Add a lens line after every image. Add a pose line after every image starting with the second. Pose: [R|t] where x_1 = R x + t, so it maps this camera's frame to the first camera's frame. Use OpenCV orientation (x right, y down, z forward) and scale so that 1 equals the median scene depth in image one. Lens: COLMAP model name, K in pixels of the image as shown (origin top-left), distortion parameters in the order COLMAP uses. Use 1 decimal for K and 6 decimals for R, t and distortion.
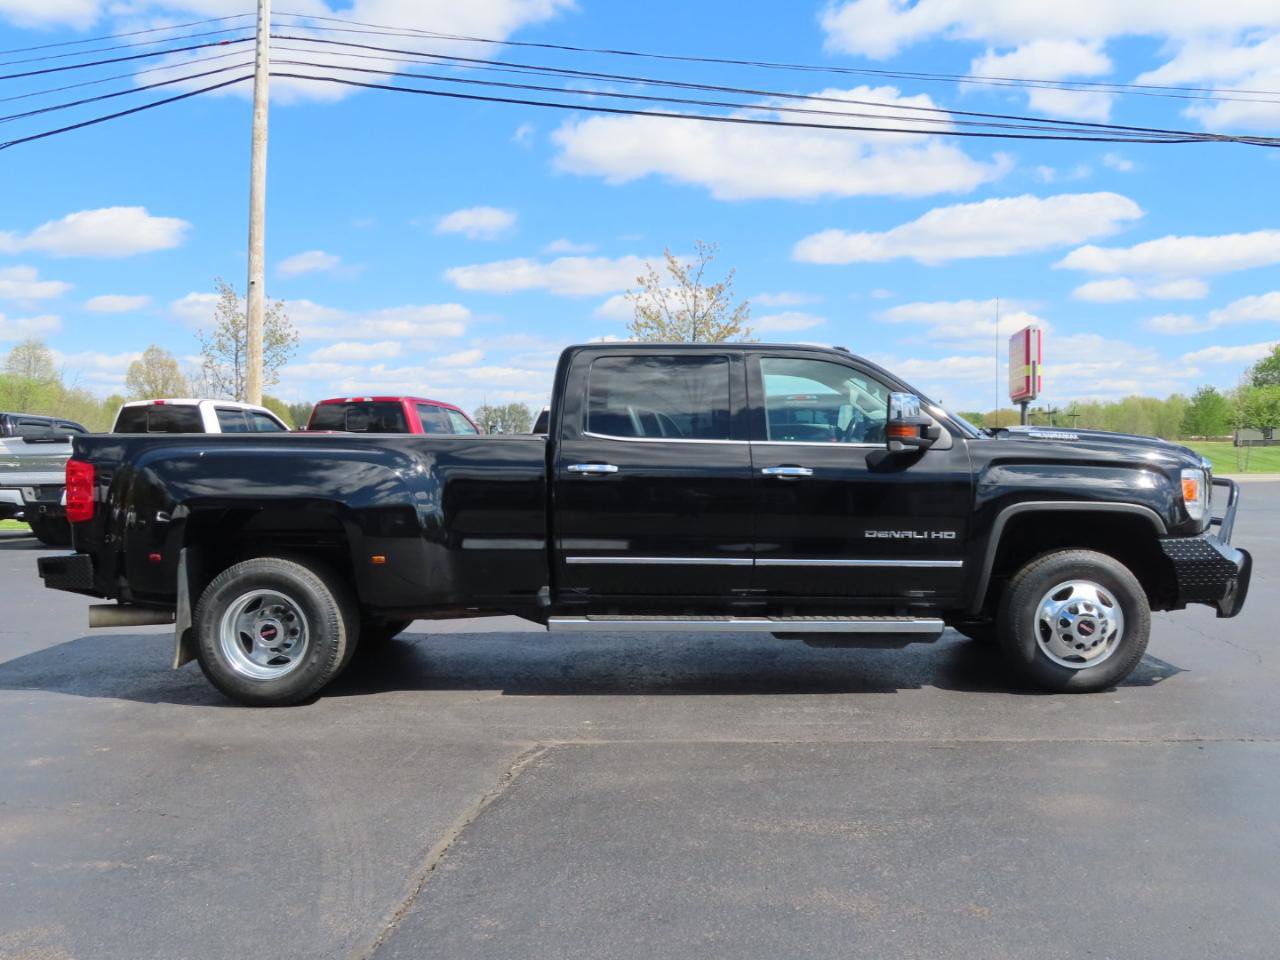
lens RADIAL K [[1322.8, 0, 645.0], [0, 1322.8, 478.3], [0, 0, 1]] dist [-0.038801, 0.000000]
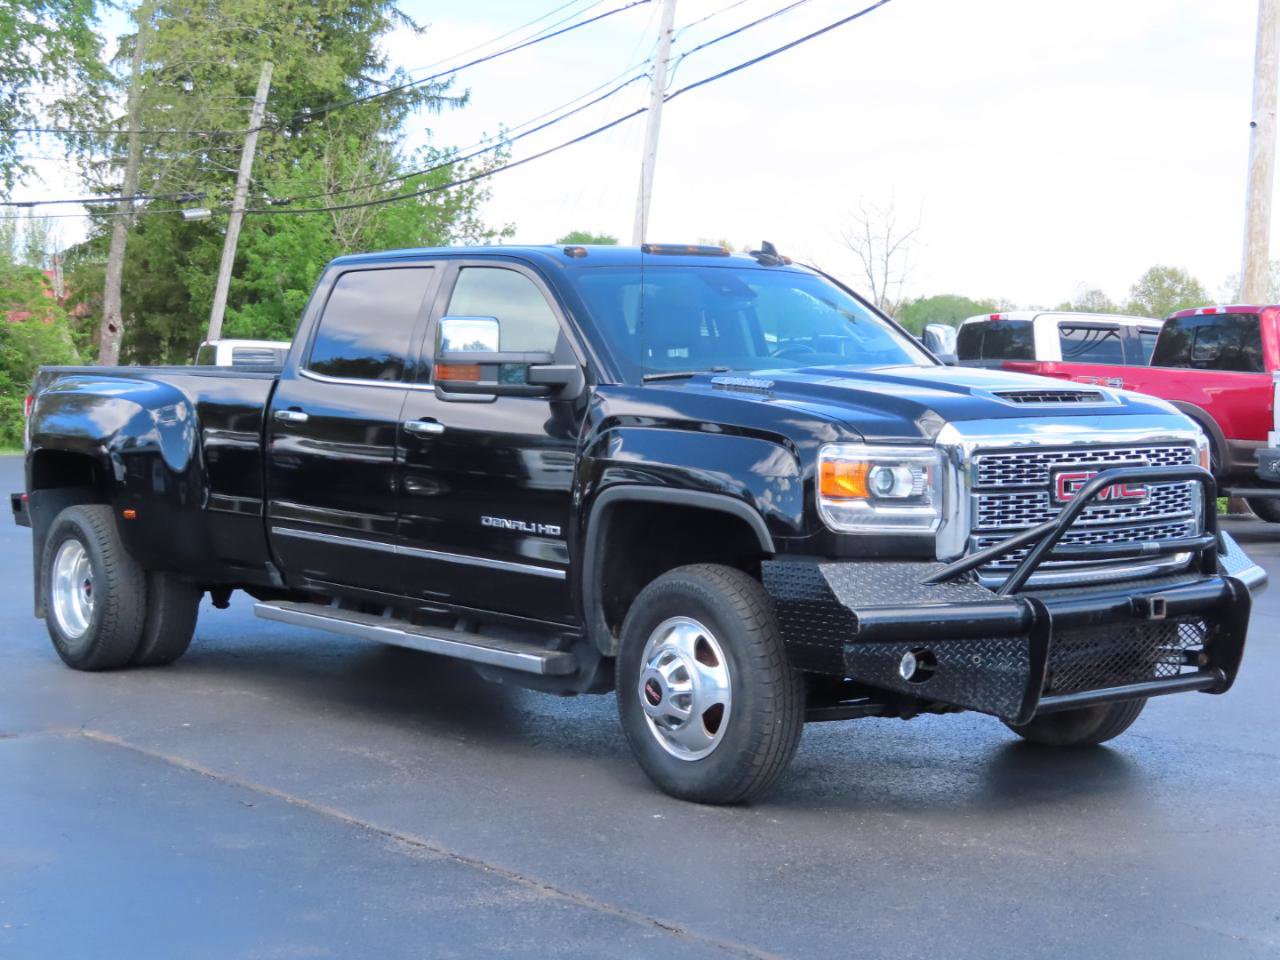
lens RADIAL K [[2207.6, 0, 641.7], [0, 2207.6, 475.6], [0, 0, 1]] dist [-0.002802, 0.000000]
pose [[0.638848, 0.046568, -0.767922, 1.091729], [-0.031511, 0.998913, 0.034361, -0.023360], [0.768687, 0.002247, 0.639621, 0.319406]]
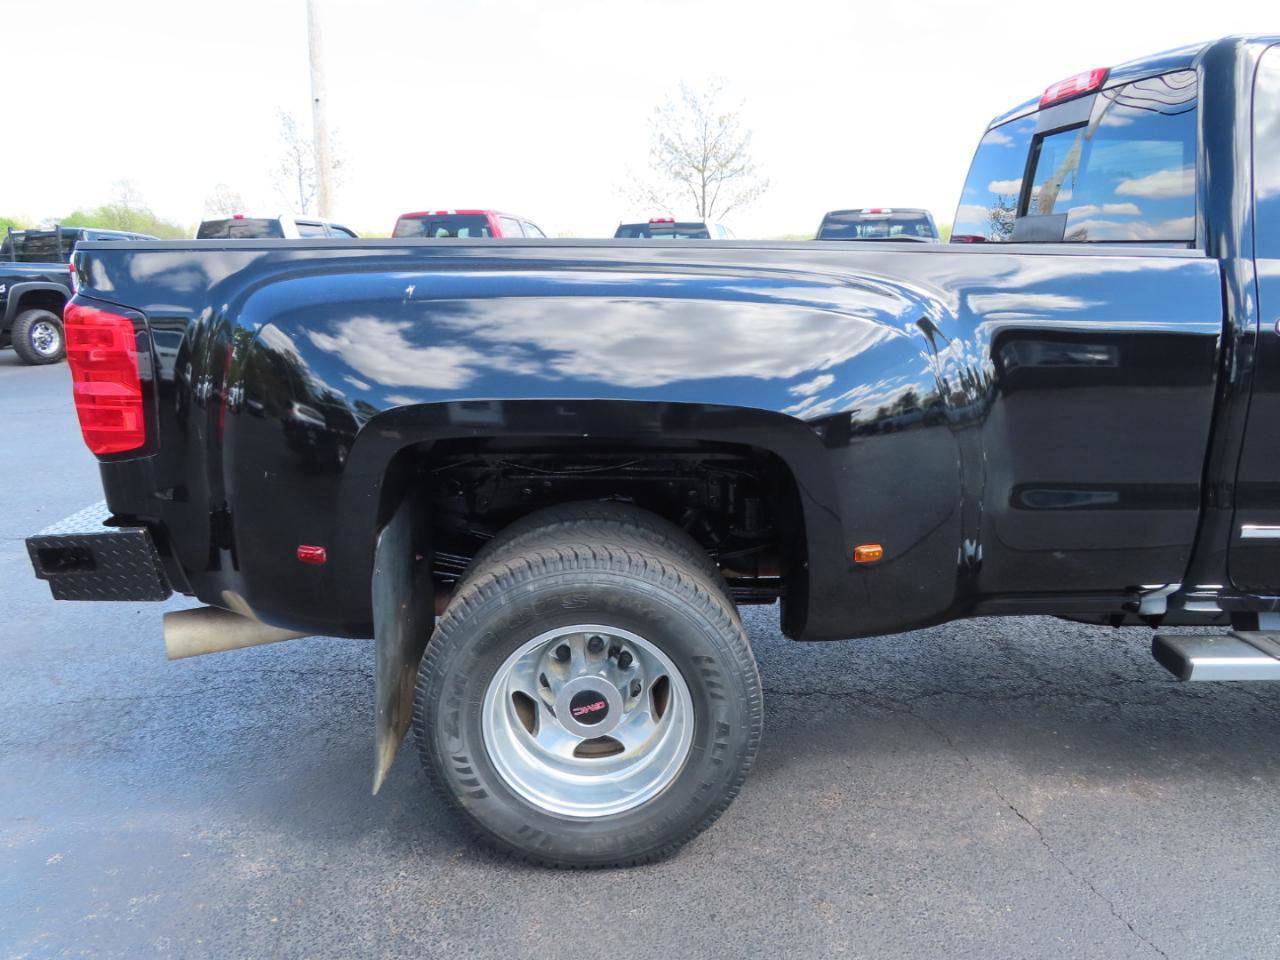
lens RADIAL K [[916.4, 0, 637.4], [0, 916.4, 481.5], [0, 0, 1]] dist [-0.023373, 0.006964]
pose [[0.998589, -0.013590, 0.051328, -0.279375], [0.002329, 0.976970, 0.213362, -0.020586], [-0.053046, -0.212941, 0.975624, 0.707964]]
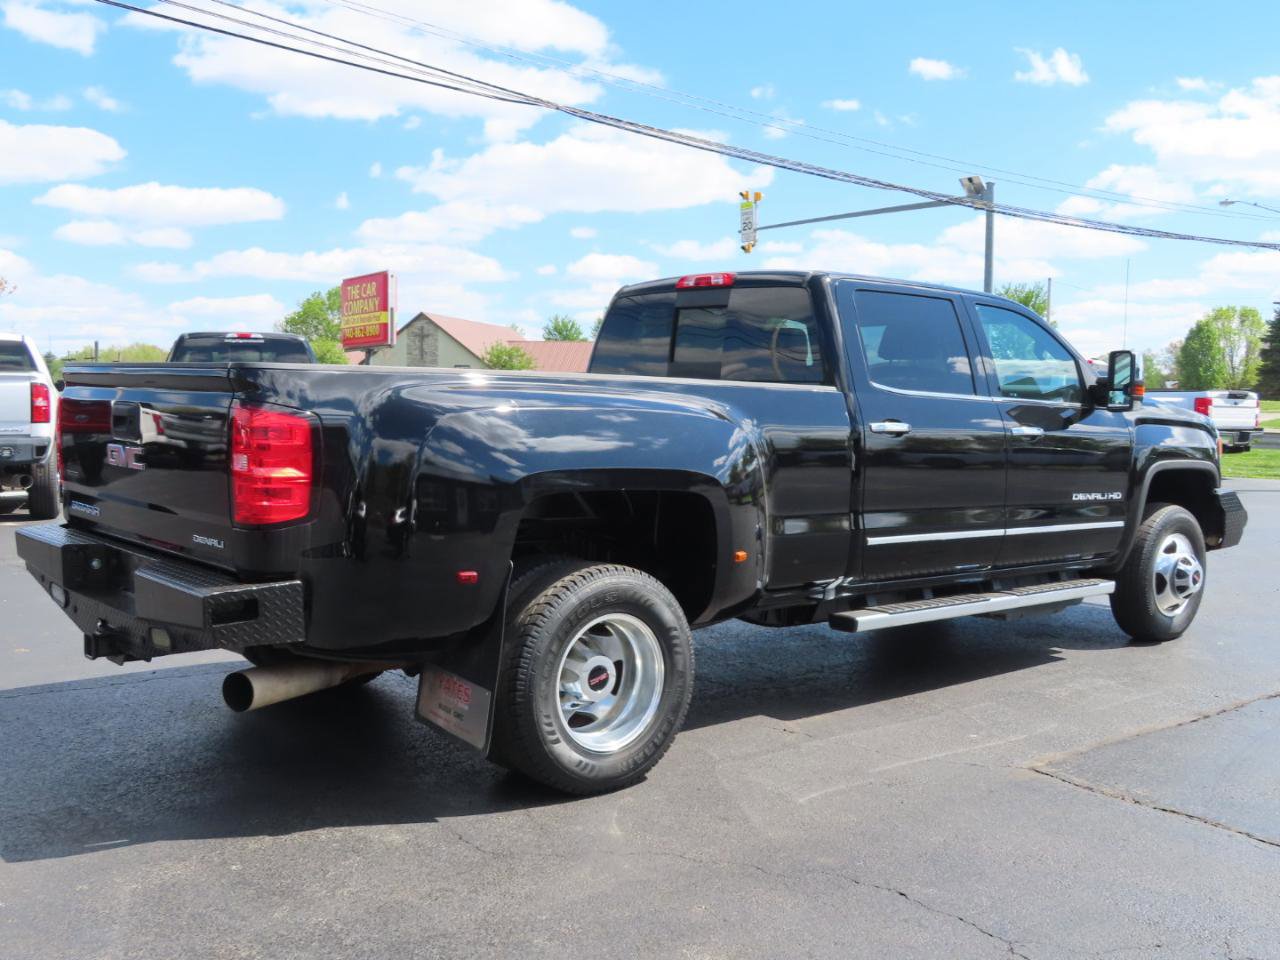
lens RADIAL K [[1322.8, 0, 655.8], [0, 1322.8, 507.5], [0, 0, 1]] dist [-0.038801, 0.000000]
pose [[0.734449, -0.038378, 0.677577, -0.692445], [-0.003218, 0.998192, 0.060026, -0.006520], [-0.678656, -0.046267, 0.732998, 0.497862]]
